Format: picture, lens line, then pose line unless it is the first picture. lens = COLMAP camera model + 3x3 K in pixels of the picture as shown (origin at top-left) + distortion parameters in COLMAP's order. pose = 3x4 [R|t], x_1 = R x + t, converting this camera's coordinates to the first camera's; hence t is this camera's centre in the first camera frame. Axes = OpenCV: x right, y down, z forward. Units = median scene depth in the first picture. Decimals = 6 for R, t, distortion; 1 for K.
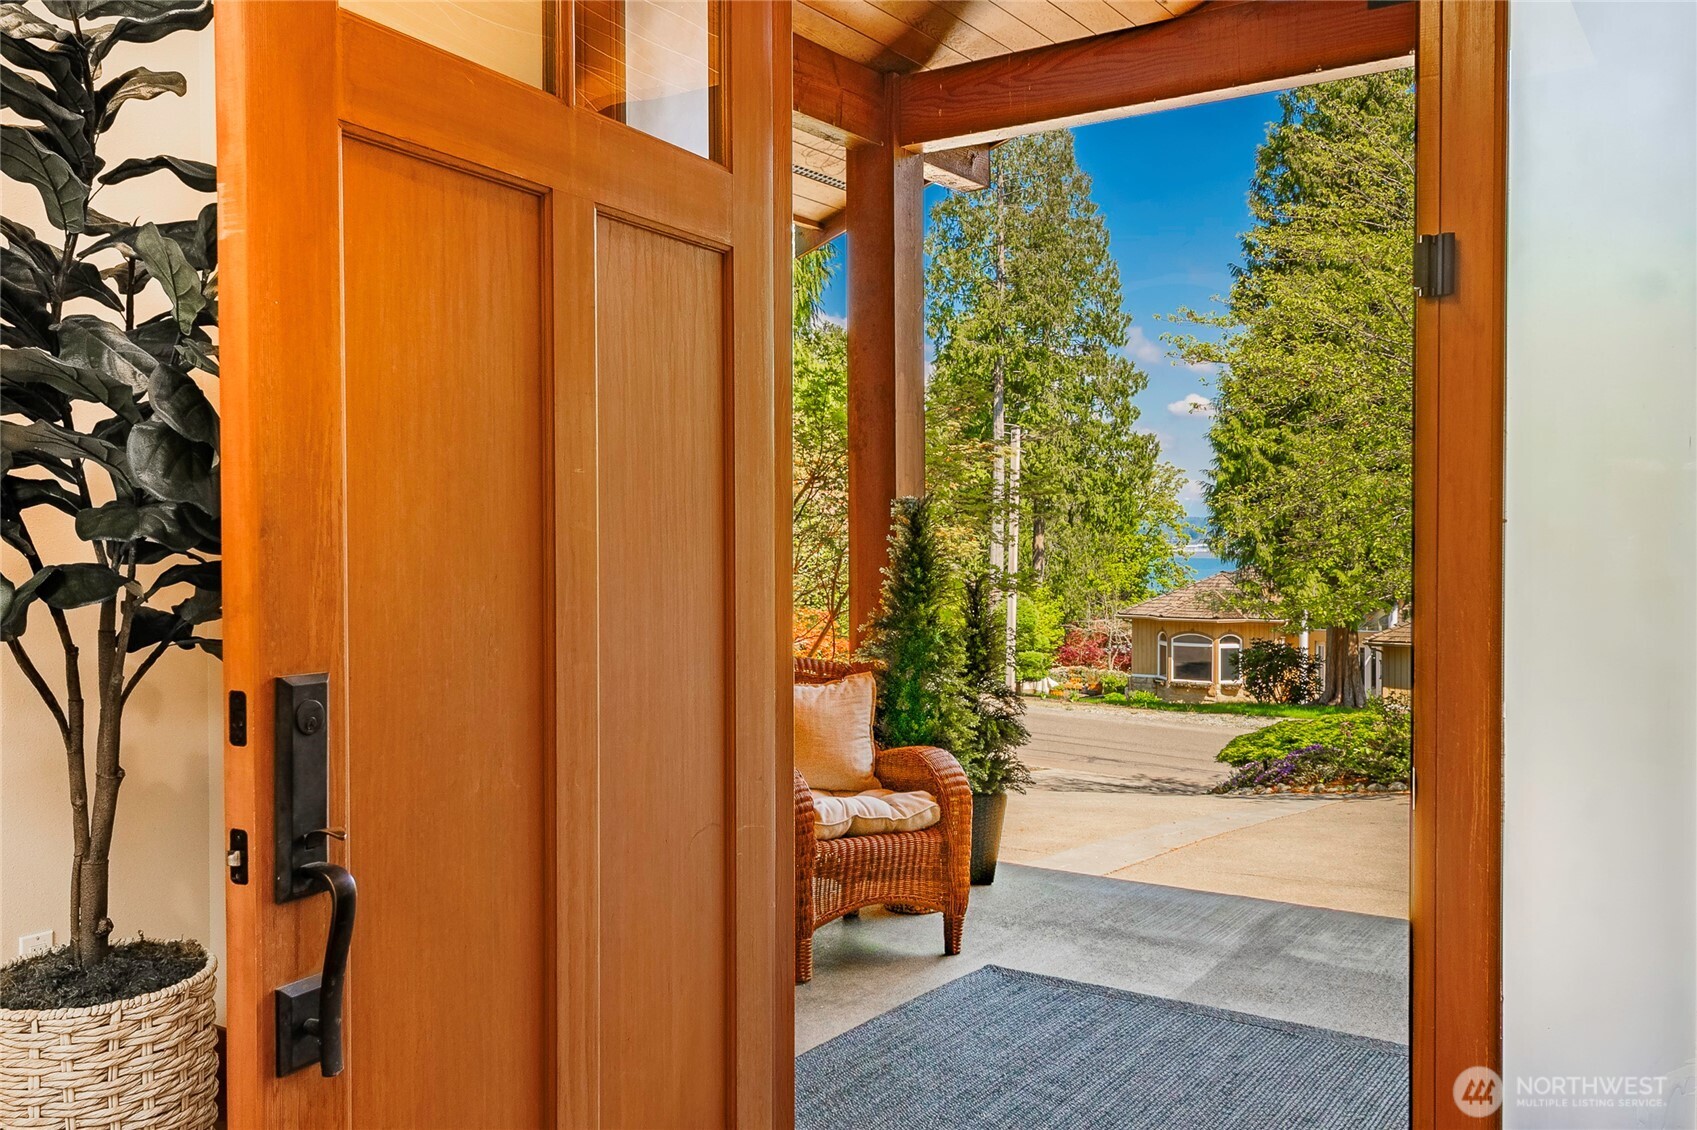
lens RADIAL K [[1473.8, 0, 842.2], [0, 1473.8, 567.7], [0, 0, 1]] dist [0.010368, 0.003274]
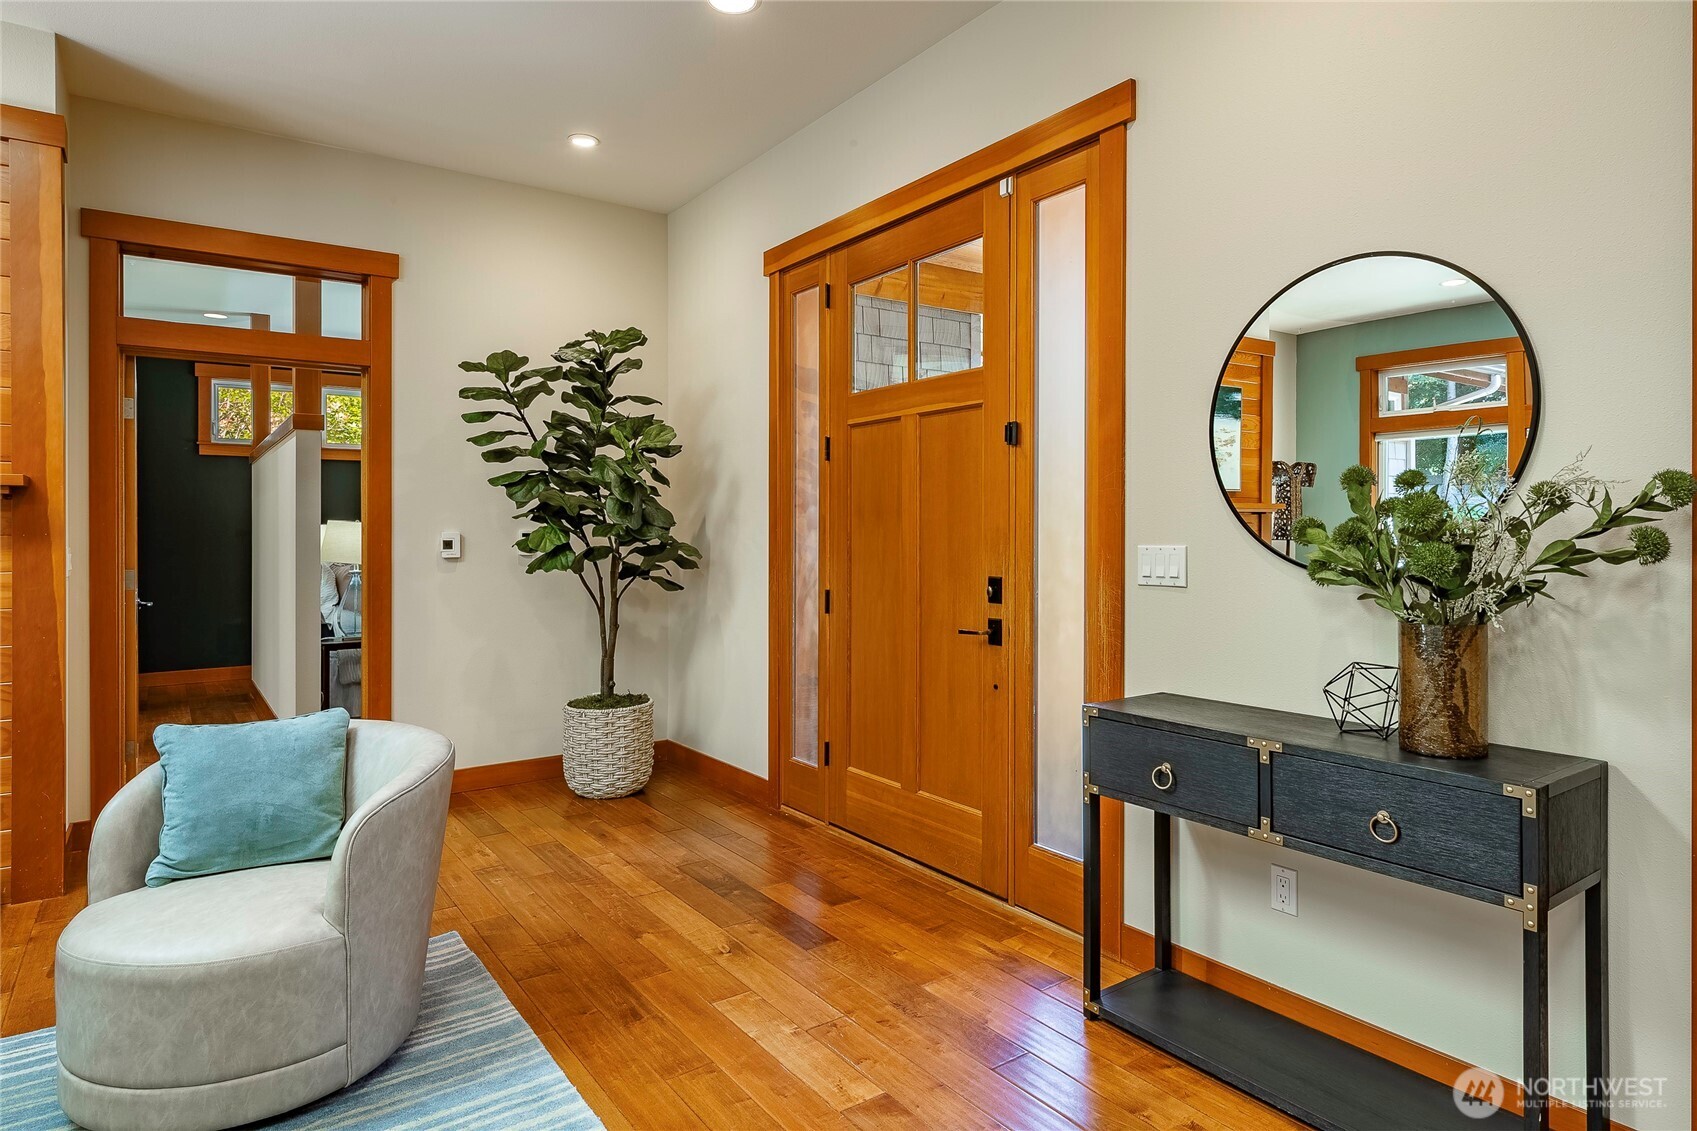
lens RADIAL K [[947.1, 0, 847.9], [0, 947.1, 535.6], [0, 0, 1]] dist [-0.000351, -0.000063]
pose [[0.944860, -0.001838, -0.327470, 0.472475], [-0.005379, 0.999762, -0.021132, 0.012819], [0.327431, 0.021729, 0.944625, -0.483599]]
